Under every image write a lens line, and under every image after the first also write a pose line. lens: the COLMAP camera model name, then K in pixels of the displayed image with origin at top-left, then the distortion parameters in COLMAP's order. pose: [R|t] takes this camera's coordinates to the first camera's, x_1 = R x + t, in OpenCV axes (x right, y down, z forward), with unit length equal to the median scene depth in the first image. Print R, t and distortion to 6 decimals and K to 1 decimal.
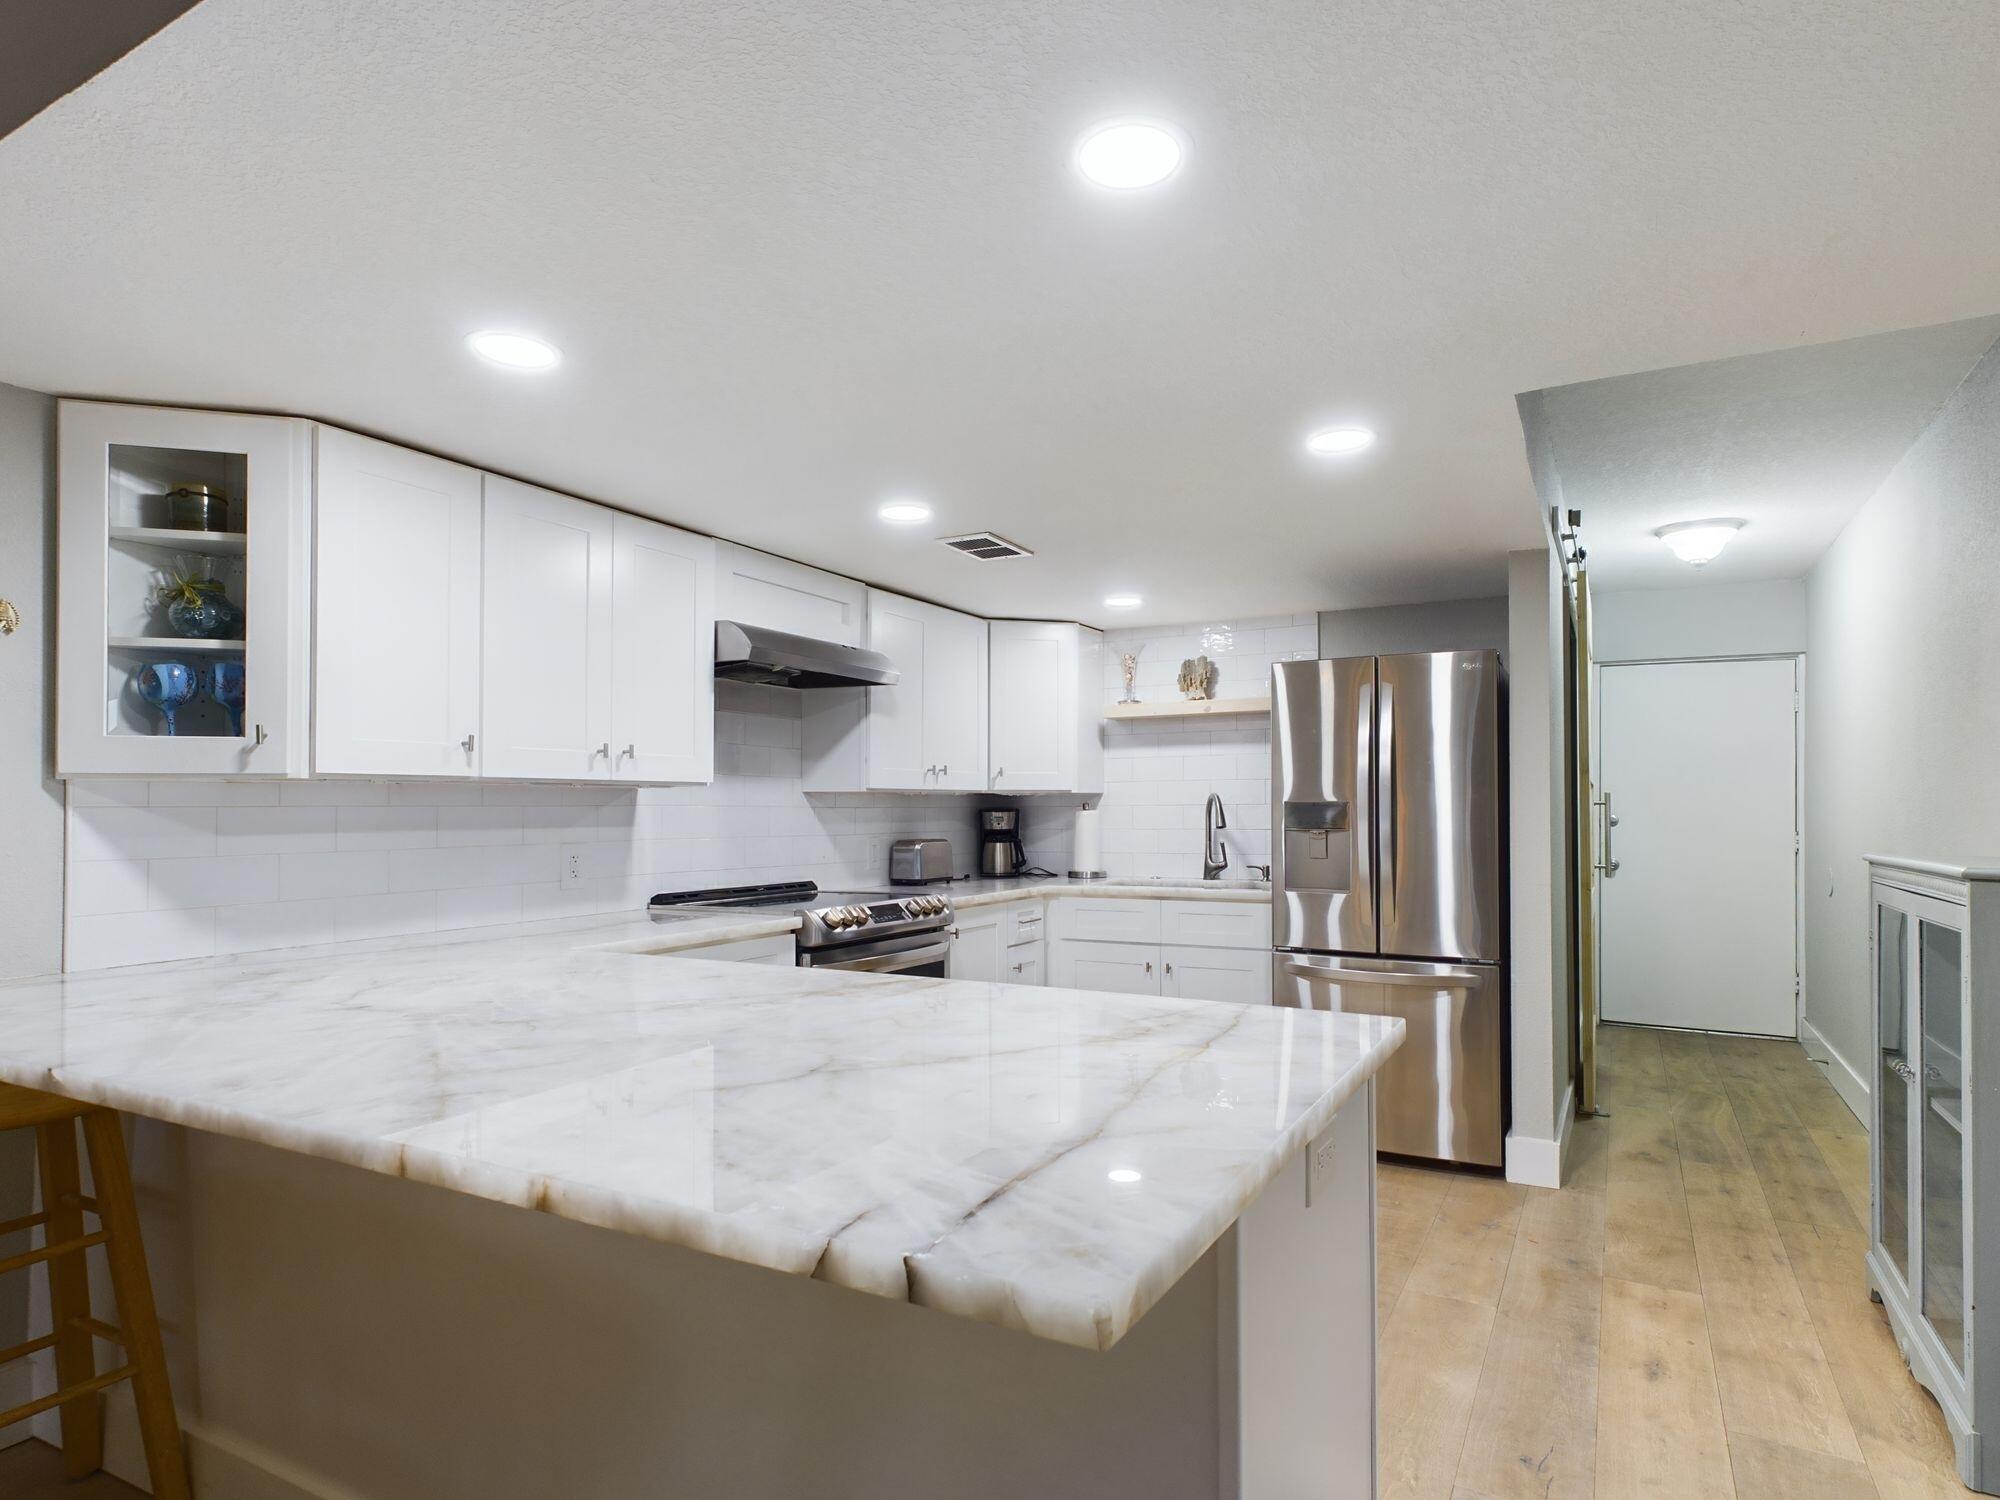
lens RADIAL K [[1102.2, 0, 1029.2], [0, 1102.2, 797.7], [0, 0, 1]] dist [0.003766, -0.000567]
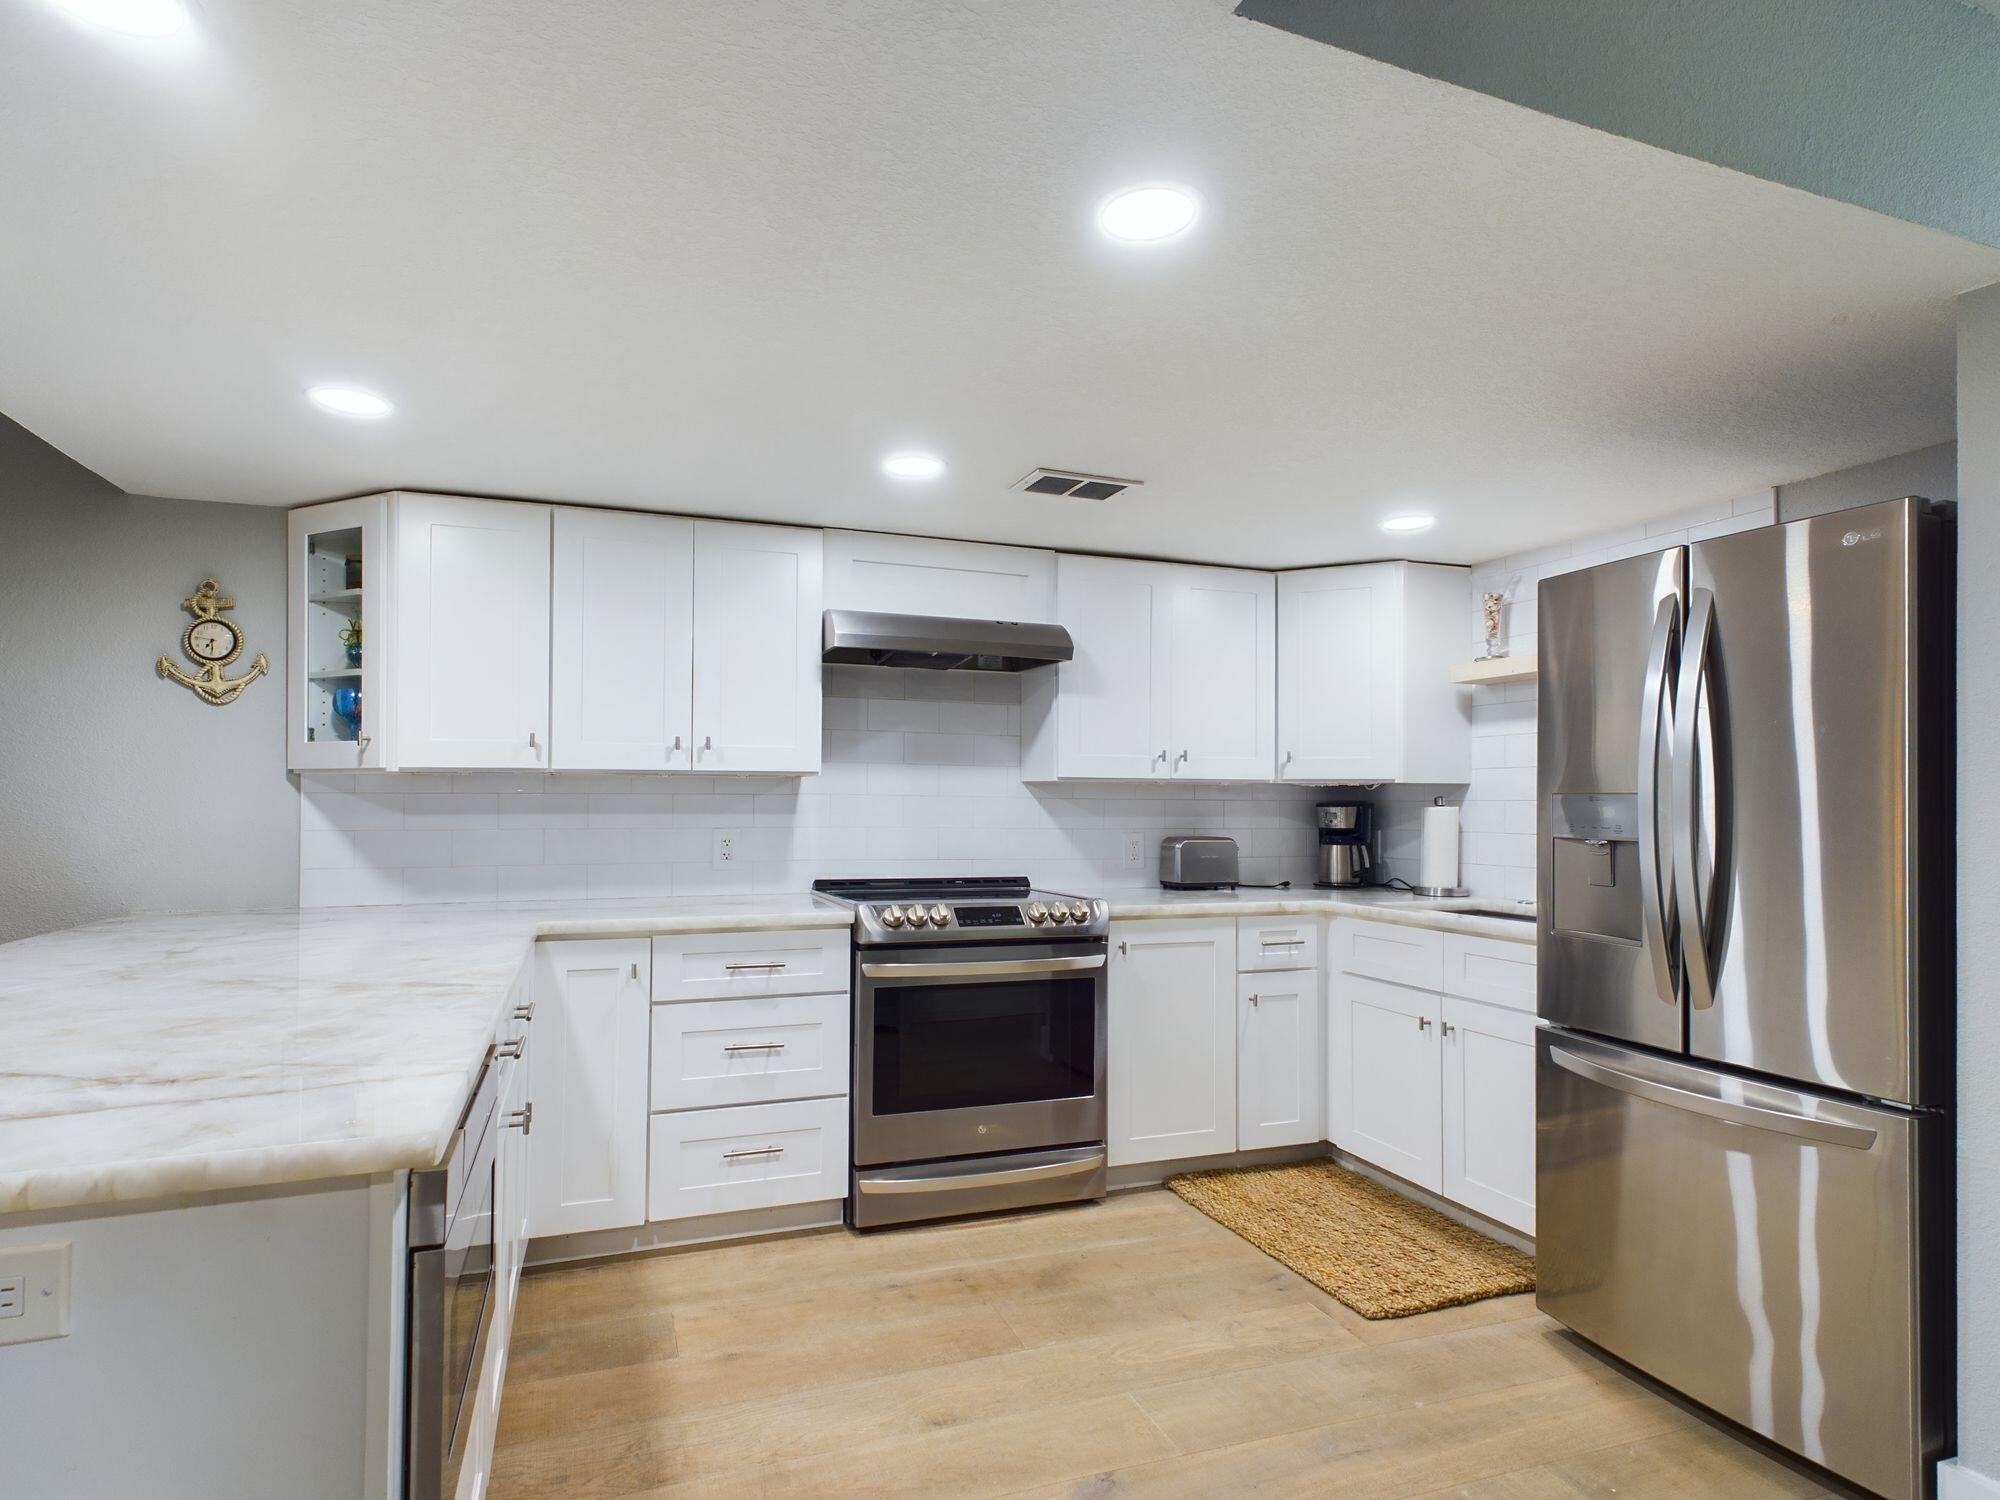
lens RADIAL K [[1062.7, 0, 976.4], [0, 1062.7, 776.3], [0, 0, 1]] dist [0.002269, 0.000206]
pose [[0.741218, -0.008648, -0.671208, 0.373195], [-0.001683, 0.999890, -0.014741, 0.003426], [0.671262, 0.012056, 0.741122, 0.299710]]
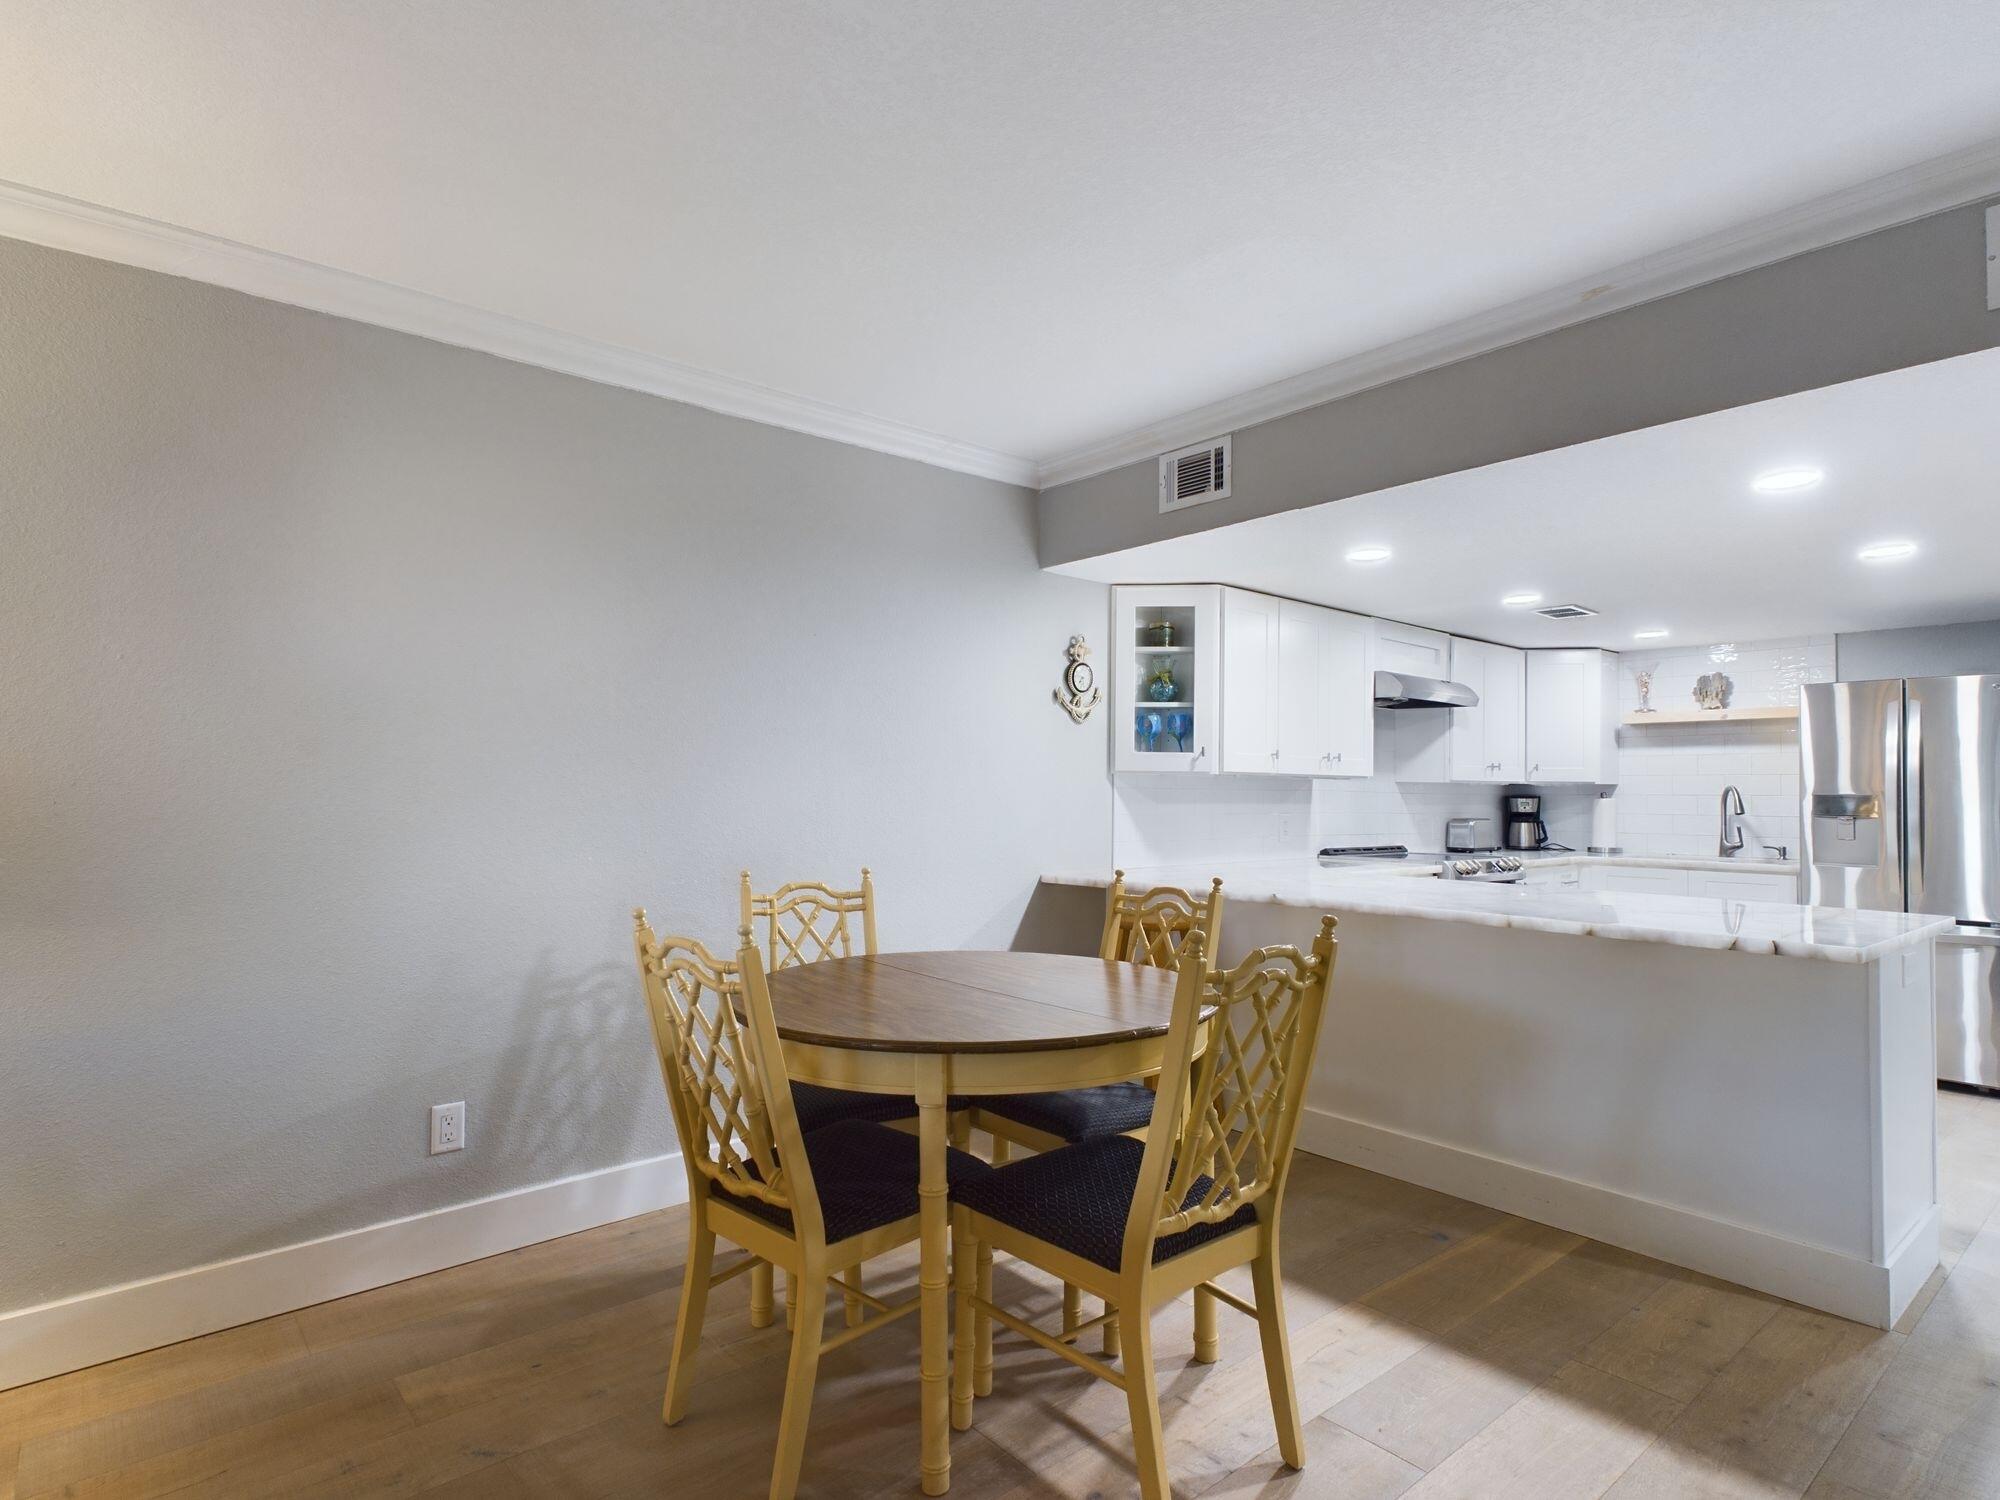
lens RADIAL K [[1071.6, 0, 993.9], [0, 1071.6, 772.7], [0, 0, 1]] dist [0.002124, -0.001159]
pose [[0.932472, 0.007363, -0.361167, -0.187364], [-0.010678, 0.999917, -0.007185, -0.001536], [0.361084, 0.010556, 0.932473, -0.456888]]
